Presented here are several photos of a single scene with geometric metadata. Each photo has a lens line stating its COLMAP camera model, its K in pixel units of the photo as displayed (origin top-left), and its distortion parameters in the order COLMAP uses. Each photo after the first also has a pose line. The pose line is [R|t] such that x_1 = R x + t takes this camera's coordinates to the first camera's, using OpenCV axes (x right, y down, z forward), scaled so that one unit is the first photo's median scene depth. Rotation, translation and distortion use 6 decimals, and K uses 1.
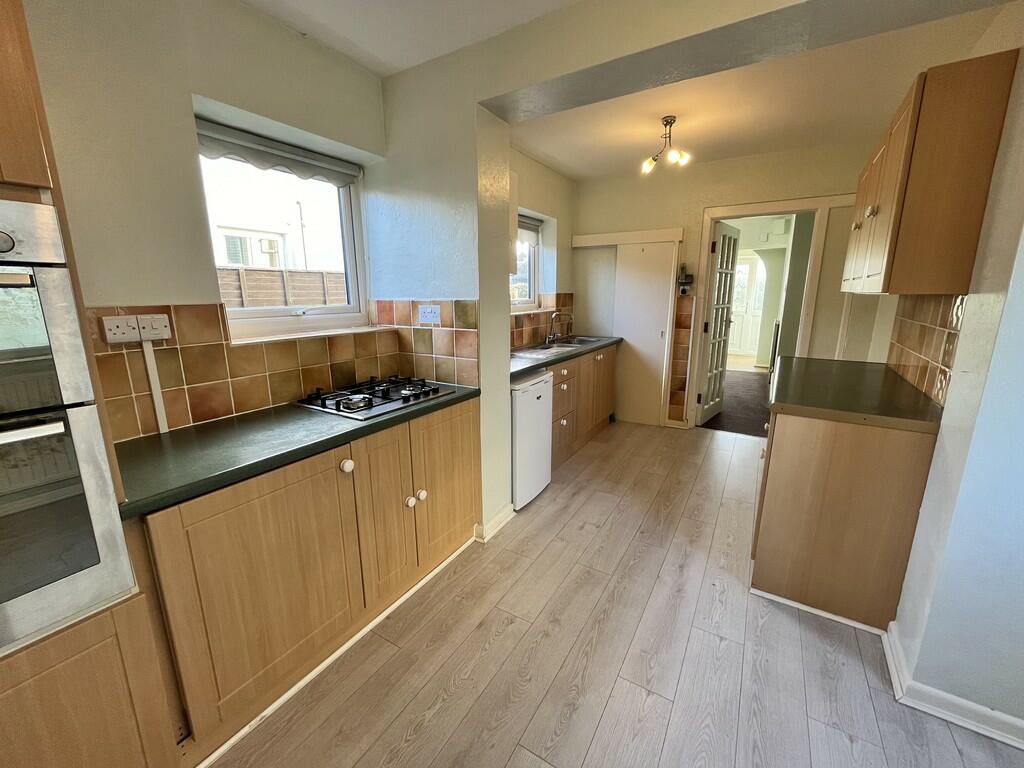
lens RADIAL K [[415.1, 0, 512.5], [0, 415.1, 381.9], [0, 0, 1]] dist [-0.002755, -0.000543]
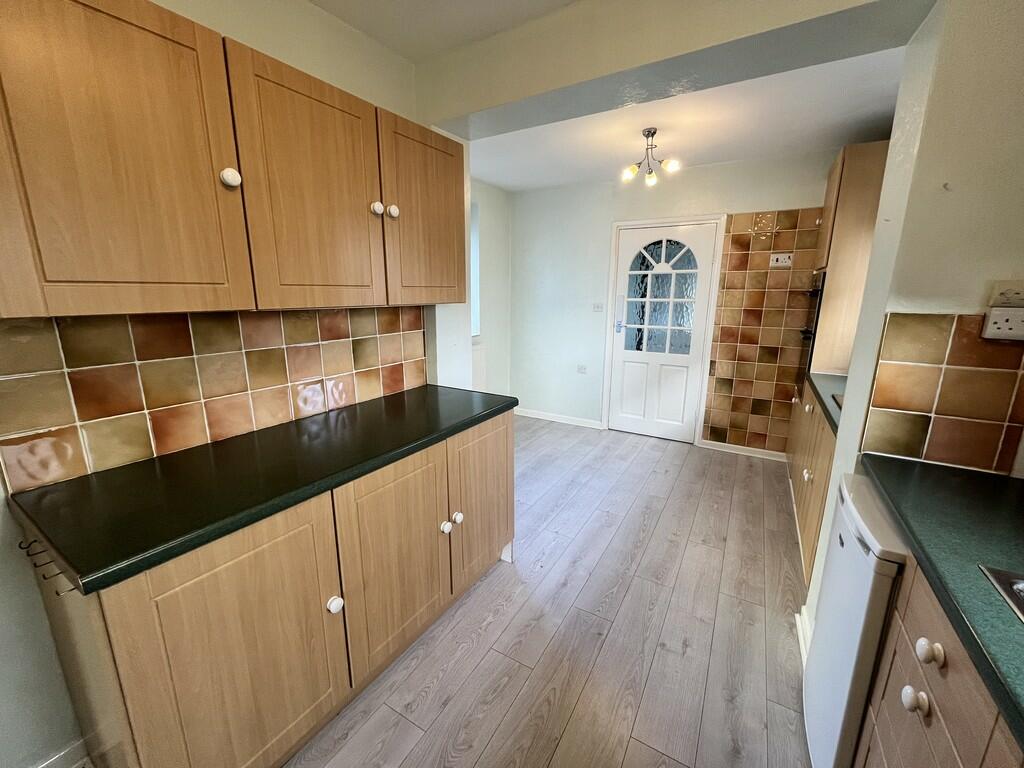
lens RADIAL K [[415.1, 0, 511.3], [0, 415.1, 384.4], [0, 0, 1]] dist [-0.002755, -0.000543]
pose [[-0.999854, 0.005630, -0.016112, 0.549763], [-0.001725, 0.905860, 0.423573, -0.395414], [0.016980, 0.423539, -0.905719, 1.695021]]
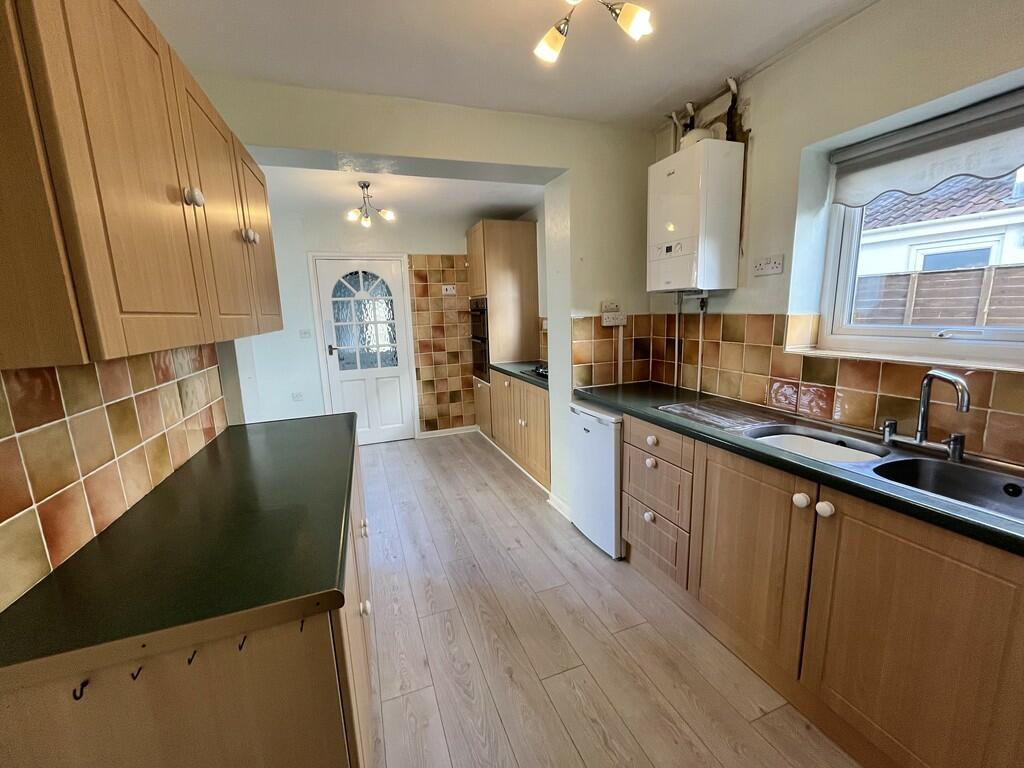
lens RADIAL K [[415.1, 0, 510.1], [0, 415.1, 385.1], [0, 0, 1]] dist [-0.002755, -0.000543]
pose [[-0.612162, 0.167497, -0.772789, 1.085771], [-0.130369, 0.942554, 0.307564, -0.400703], [0.779911, 0.289027, -0.555159, 1.710458]]
